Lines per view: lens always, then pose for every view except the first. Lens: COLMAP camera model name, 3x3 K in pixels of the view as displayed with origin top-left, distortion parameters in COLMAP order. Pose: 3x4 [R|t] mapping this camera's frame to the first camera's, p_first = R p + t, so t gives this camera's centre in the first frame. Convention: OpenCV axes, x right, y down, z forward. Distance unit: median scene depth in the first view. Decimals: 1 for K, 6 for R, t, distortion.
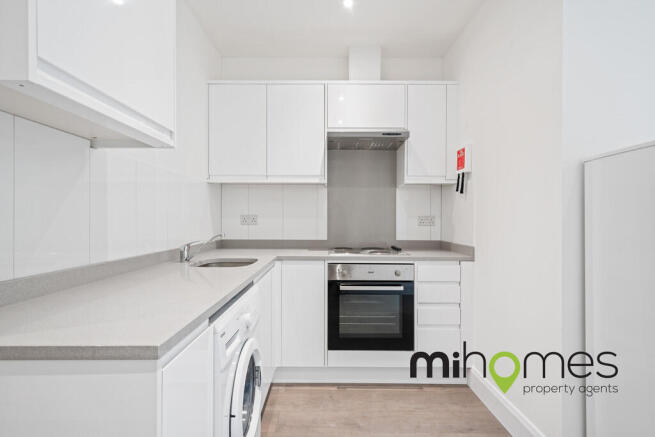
lens RADIAL K [[320.4, 0, 326.1], [0, 320.4, 220.4], [0, 0, 1]] dist [0.005387, 0.000331]
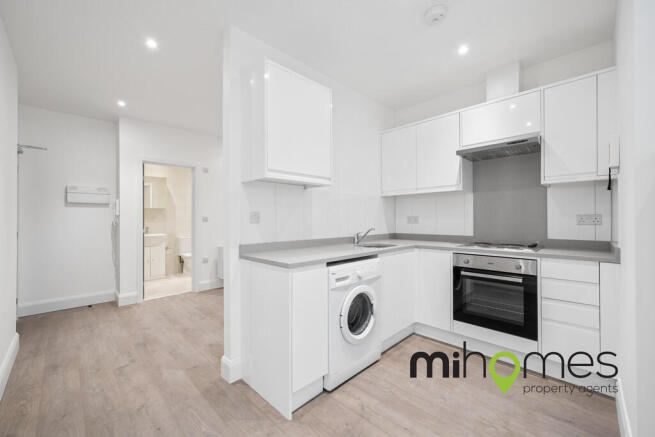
lens RADIAL K [[263.0, 0, 325.7], [0, 263.0, 217.0], [0, 0, 1]] dist [-0.000494, 0.000682]
pose [[0.709772, -0.012956, -0.704313, 0.362845], [0.005834, 0.999905, -0.012513, -0.001974], [0.704408, 0.004772, 0.709780, -0.115248]]
